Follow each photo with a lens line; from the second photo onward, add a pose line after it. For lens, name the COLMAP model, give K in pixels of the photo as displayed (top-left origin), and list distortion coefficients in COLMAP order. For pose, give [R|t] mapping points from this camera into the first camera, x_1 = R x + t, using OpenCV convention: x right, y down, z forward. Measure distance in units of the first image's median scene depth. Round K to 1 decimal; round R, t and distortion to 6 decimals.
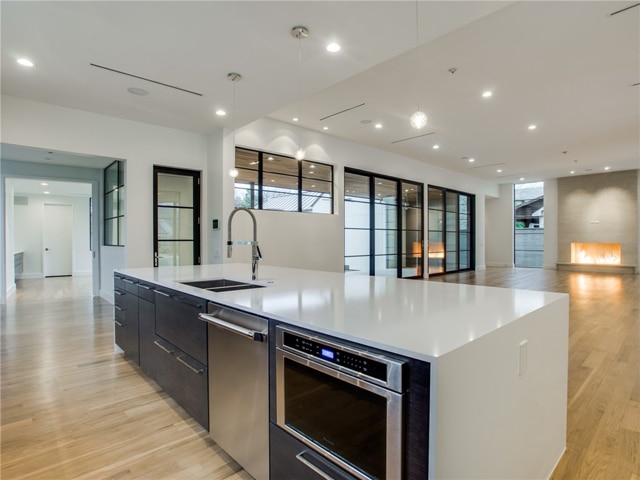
lens RADIAL K [[356.2, 0, 322.5], [0, 356.2, 241.6], [0, 0, 1]] dist [-0.020991, 0.006023]
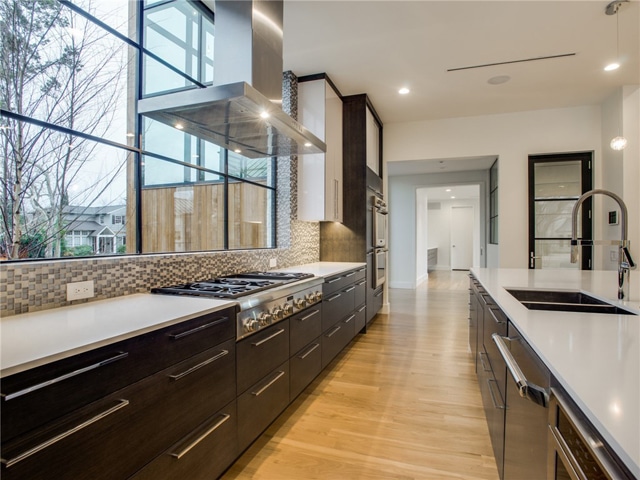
lens RADIAL K [[356.2, 0, 320.5], [0, 356.2, 237.1], [0, 0, 1]] dist [-0.020991, 0.006023]
pose [[0.485908, 0.000779, -0.874010, 0.068725], [-0.008801, 0.999953, -0.004001, 0.000716], [0.873966, 0.009637, 0.485892, 0.132653]]
